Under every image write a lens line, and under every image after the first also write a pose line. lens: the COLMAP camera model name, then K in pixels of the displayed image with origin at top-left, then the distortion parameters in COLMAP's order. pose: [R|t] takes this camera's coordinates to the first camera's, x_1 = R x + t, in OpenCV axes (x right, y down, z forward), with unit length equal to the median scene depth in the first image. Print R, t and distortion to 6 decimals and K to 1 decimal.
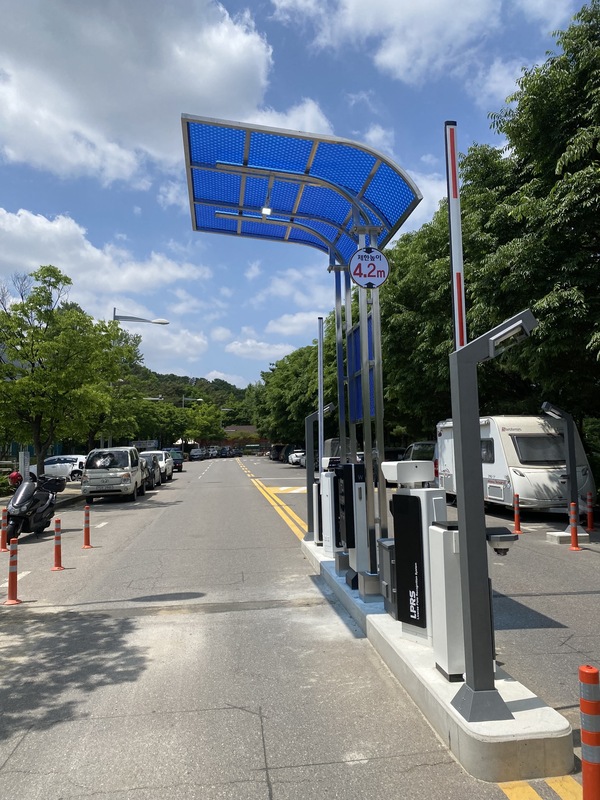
lens RADIAL K [[608.7, 0, 288.5], [0, 608.7, 396.1], [0, 0, 1]] dist [0.085592, -0.125718]
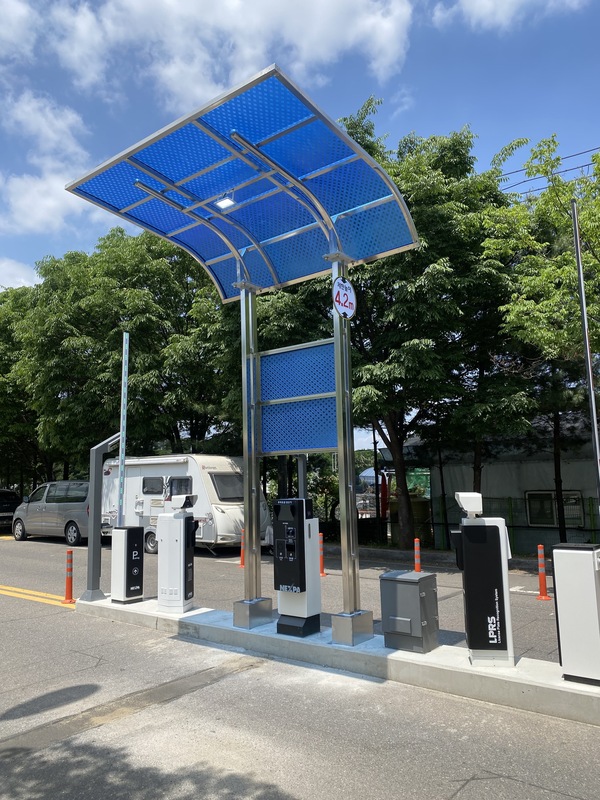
lens RADIAL K [[610.2, 0, 300.0], [0, 610.2, 400.0], [0, 0, 1]] dist [0.012260, -0.003412]
pose [[0.704689, 0.097438, 0.702794, -0.558981], [-0.053911, 0.995015, -0.083896, 0.038100], [-0.707465, 0.021233, 0.706429, 0.341009]]
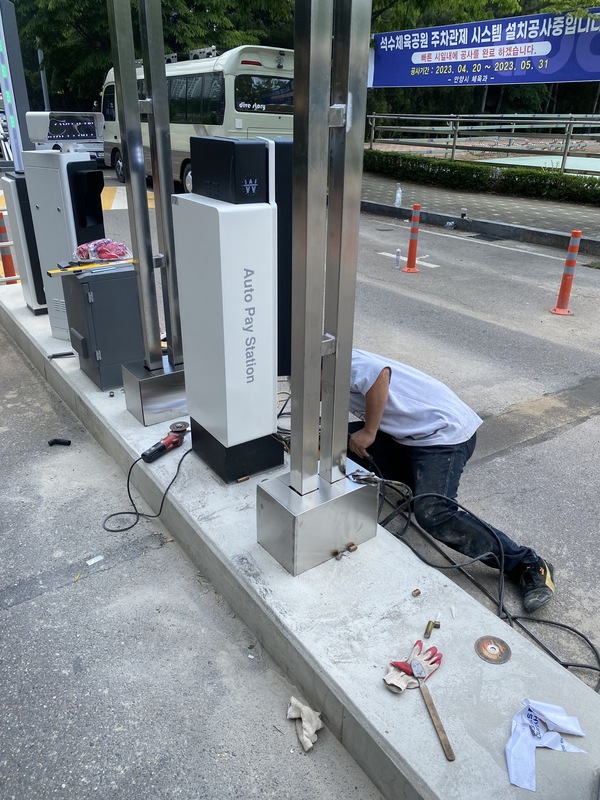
lens RADIAL K [[625.9, 0, 319.9], [0, 625.9, 400.6], [0, 0, 1]] dist [0.000262, -0.004260]
pose [[-0.860577, 0.215076, -0.461681, 0.249764], [0.039774, 0.932076, 0.360073, 0.129310], [0.507765, 0.291507, -0.810678, 1.347261]]
